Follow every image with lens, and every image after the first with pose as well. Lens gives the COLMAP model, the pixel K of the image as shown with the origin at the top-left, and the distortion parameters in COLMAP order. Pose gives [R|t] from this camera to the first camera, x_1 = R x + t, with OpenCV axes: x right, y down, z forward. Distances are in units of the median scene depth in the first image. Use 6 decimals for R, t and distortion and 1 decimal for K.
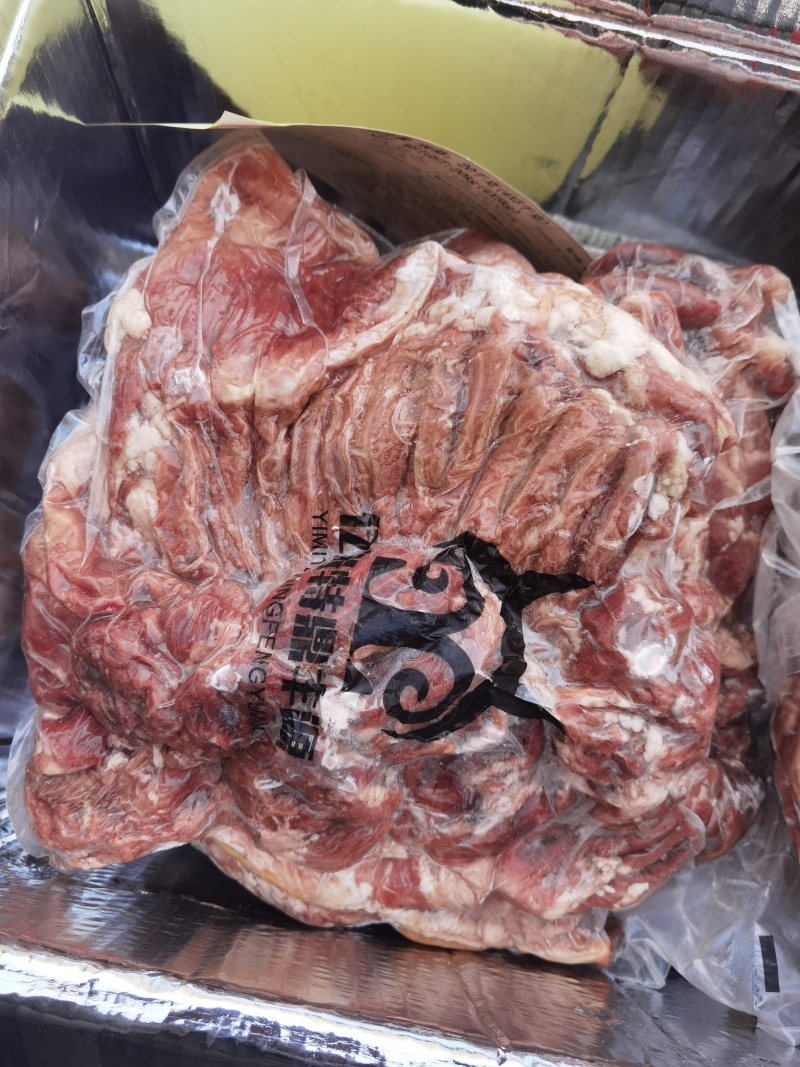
lens RADIAL K [[837.5, 0, 397.1], [0, 837.5, 525.8], [0, 0, 1]] dist [-0.063237, 0.062360]
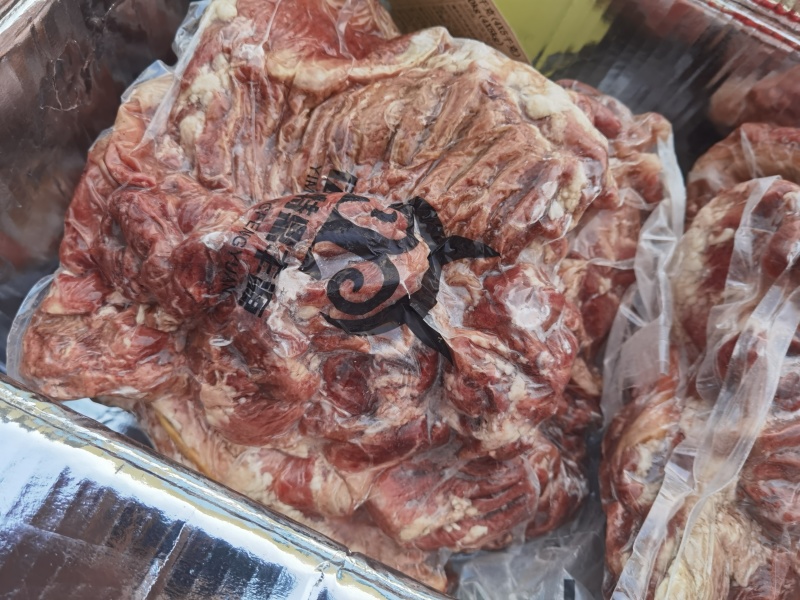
lens RADIAL K [[627.9, 0, 397.7], [0, 627.9, 306.7], [0, 0, 1]] dist [-0.063237, 0.062360]
pose [[0.966177, 0.255397, 0.035691, 0.058021], [-0.244445, 0.951120, -0.188723, 0.362807], [-0.082145, 0.173615, 0.981382, 0.026792]]
